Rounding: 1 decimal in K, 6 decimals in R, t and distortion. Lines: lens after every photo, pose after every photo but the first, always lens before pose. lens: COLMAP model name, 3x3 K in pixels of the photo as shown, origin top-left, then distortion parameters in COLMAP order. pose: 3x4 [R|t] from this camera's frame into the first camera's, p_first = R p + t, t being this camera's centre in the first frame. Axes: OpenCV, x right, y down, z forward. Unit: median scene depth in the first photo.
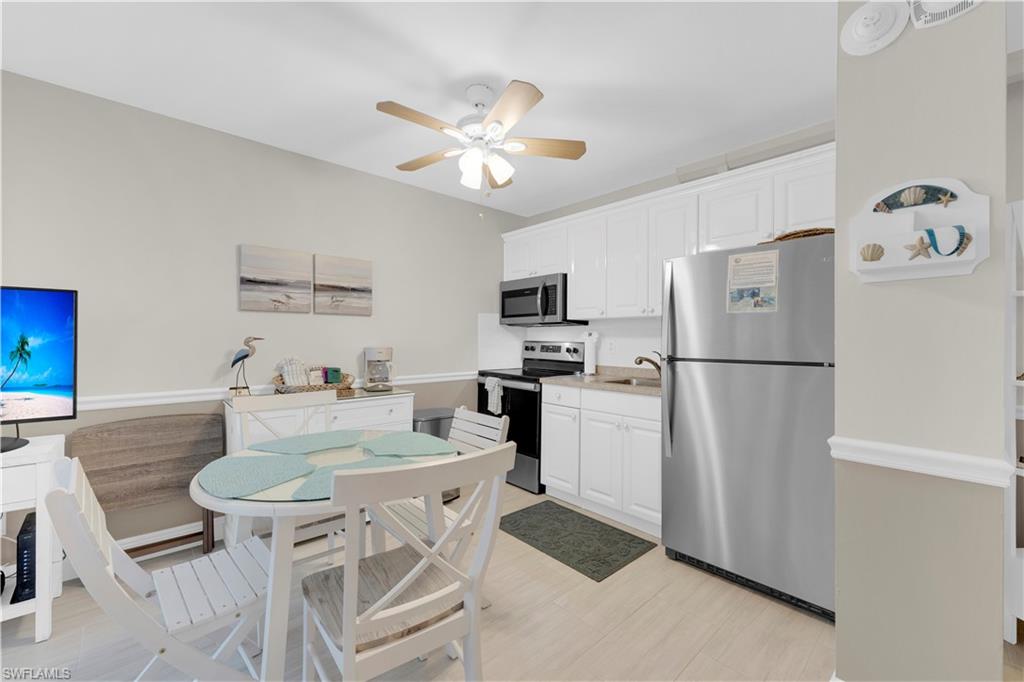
lens RADIAL K [[409.0, 0, 504.8], [0, 409.0, 339.6], [0, 0, 1]] dist [-0.002373, 0.000214]
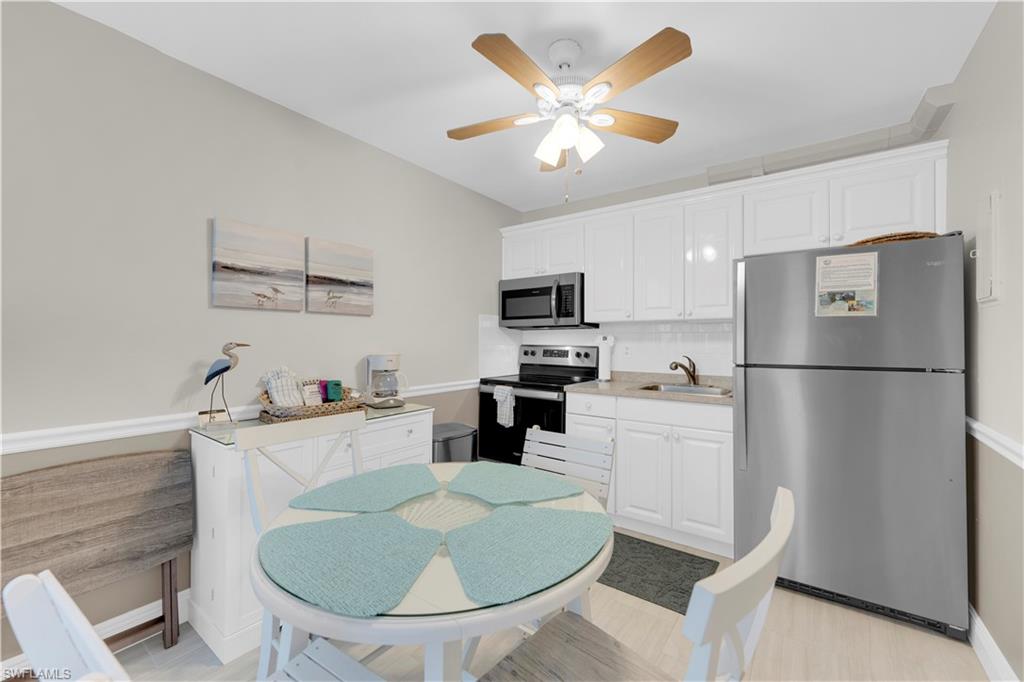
lens RADIAL K [[409.0, 0, 515.0], [0, 409.0, 339.3], [0, 0, 1]] dist [-0.002373, 0.000214]
pose [[0.978720, -0.001096, 0.205198, -0.270896], [0.002389, 0.999979, -0.006054, -0.006979], [-0.205187, 0.006415, 0.978702, 0.167540]]
